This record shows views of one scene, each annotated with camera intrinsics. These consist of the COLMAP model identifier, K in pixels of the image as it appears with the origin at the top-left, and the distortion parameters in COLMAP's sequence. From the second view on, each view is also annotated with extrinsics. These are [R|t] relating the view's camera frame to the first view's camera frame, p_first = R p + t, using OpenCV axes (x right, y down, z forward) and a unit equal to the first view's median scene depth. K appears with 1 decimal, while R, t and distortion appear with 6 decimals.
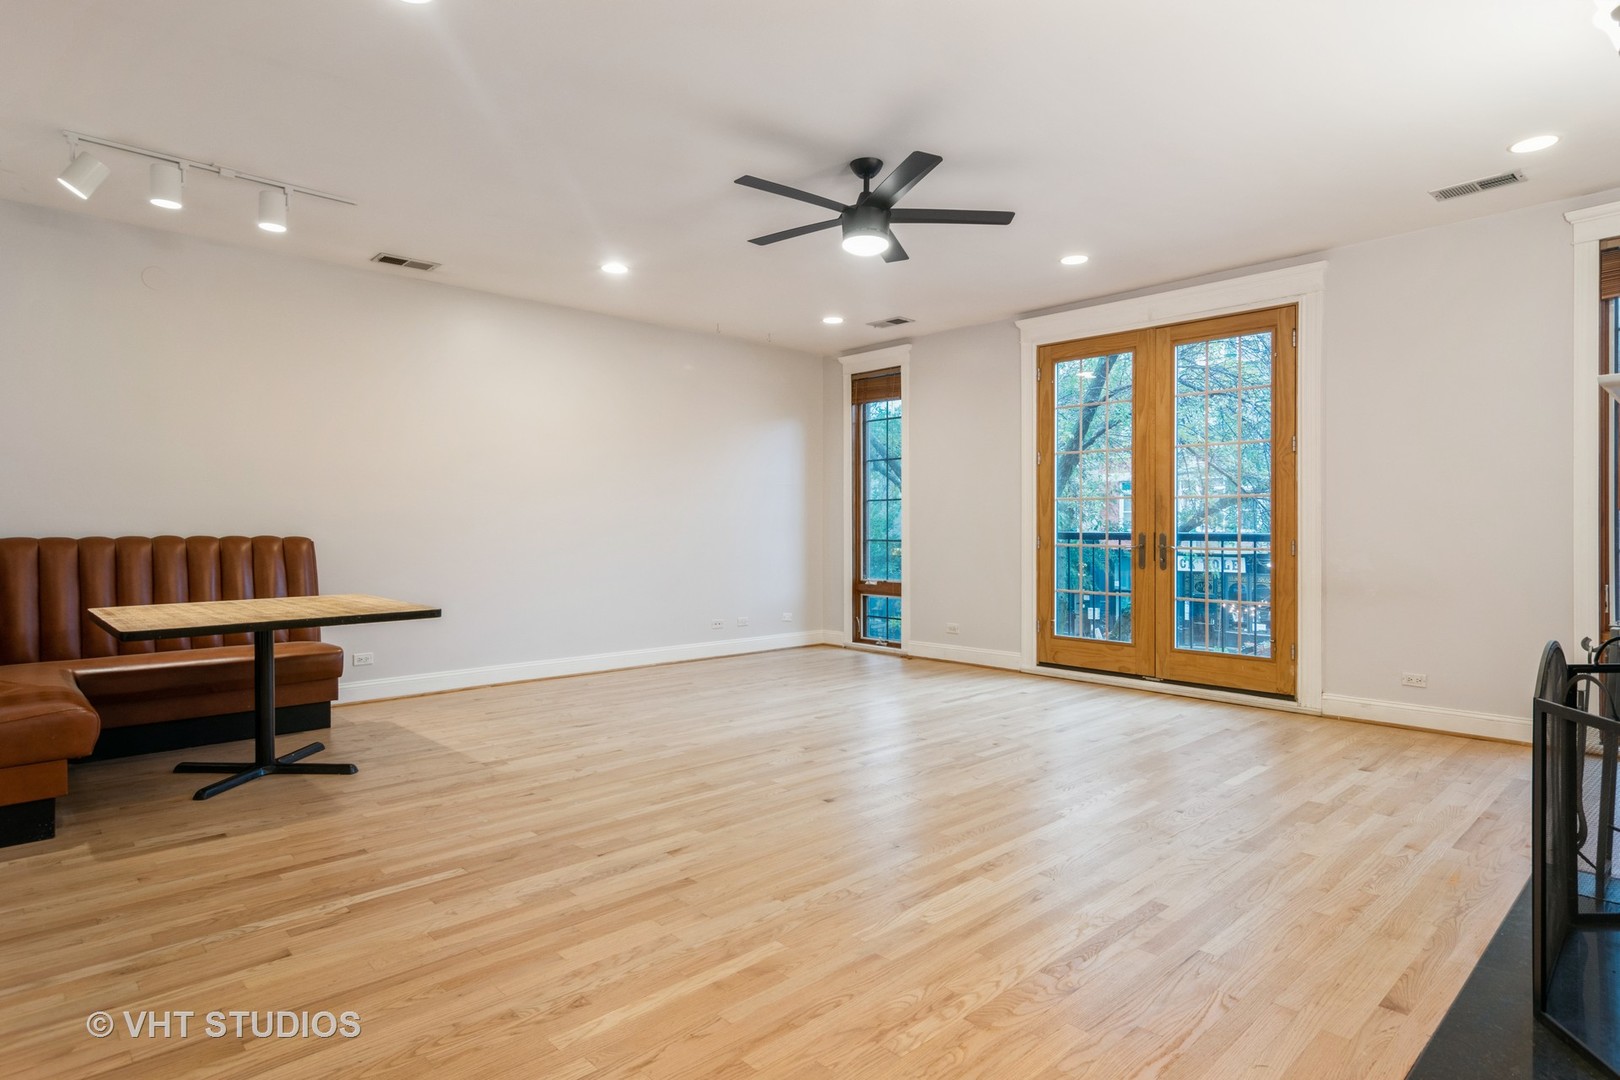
lens RADIAL K [[875.6, 0, 810.8], [0, 875.6, 533.0], [0, 0, 1]] dist [0.001599, 0.001487]
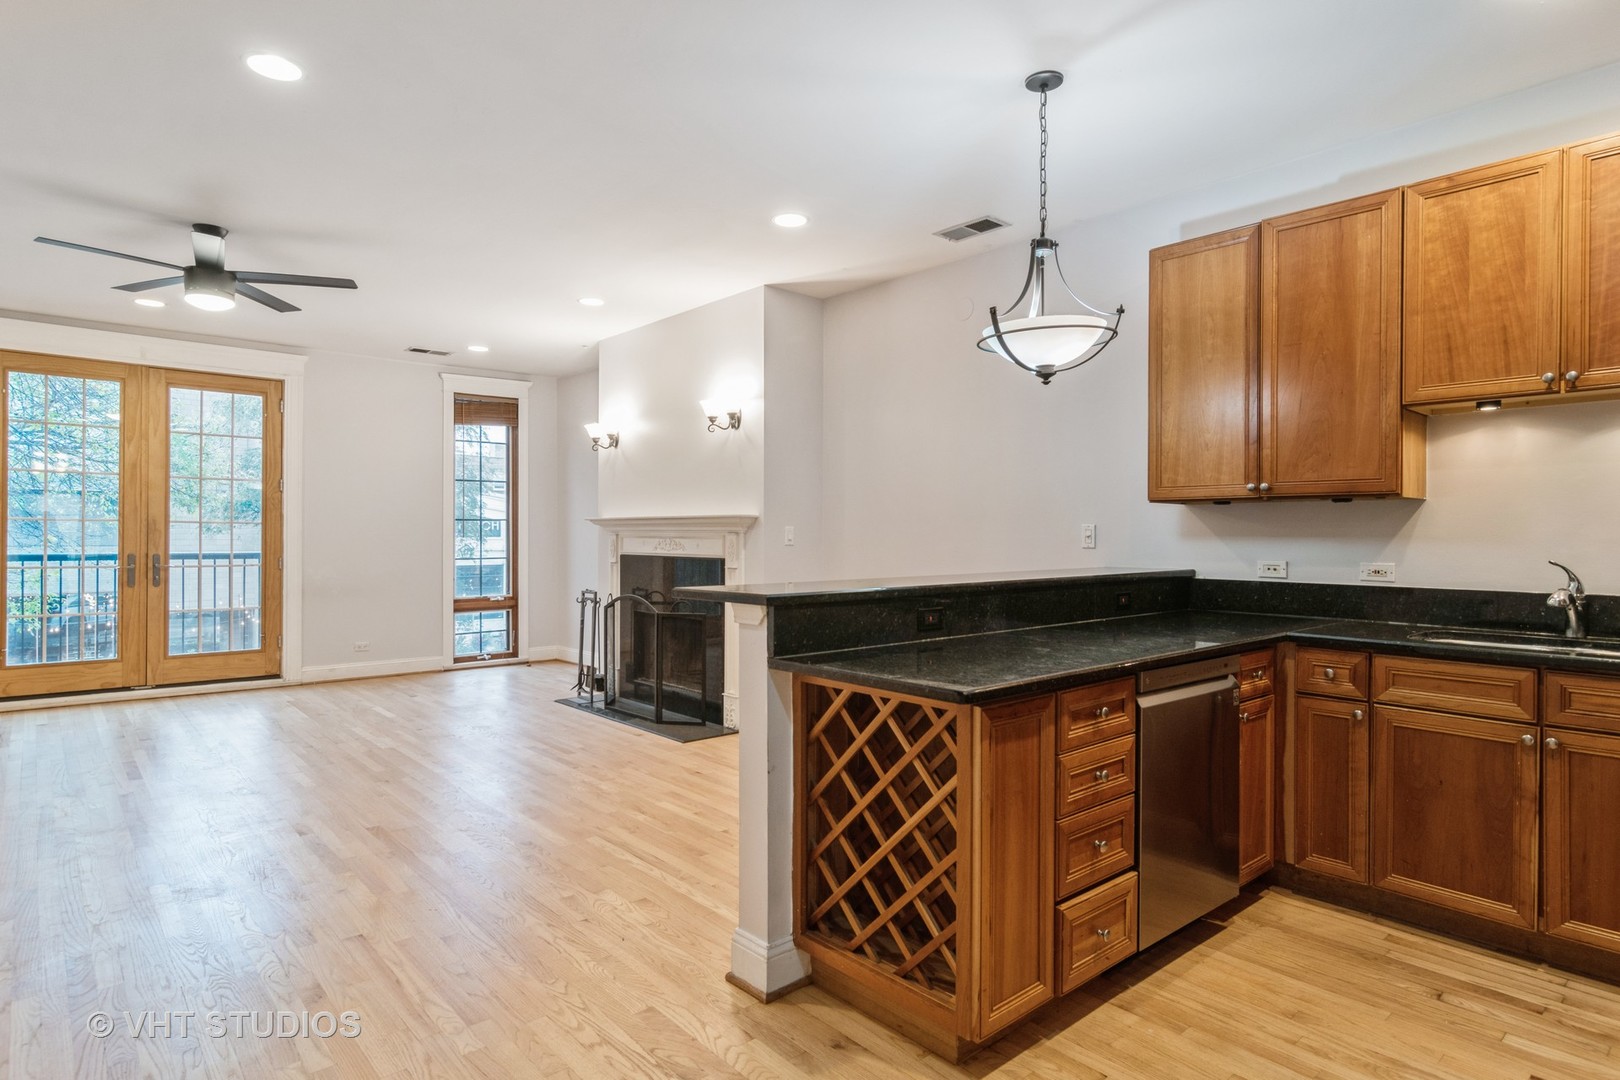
lens RADIAL K [[875.6, 0, 807.0], [0, 875.6, 542.5], [0, 0, 1]] dist [0.001599, 0.001487]
pose [[0.032714, -0.005814, 0.999448, -0.744837], [0.000238, 0.999983, 0.005809, -0.021860], [-0.999465, 0.000048, 0.032715, 0.154995]]
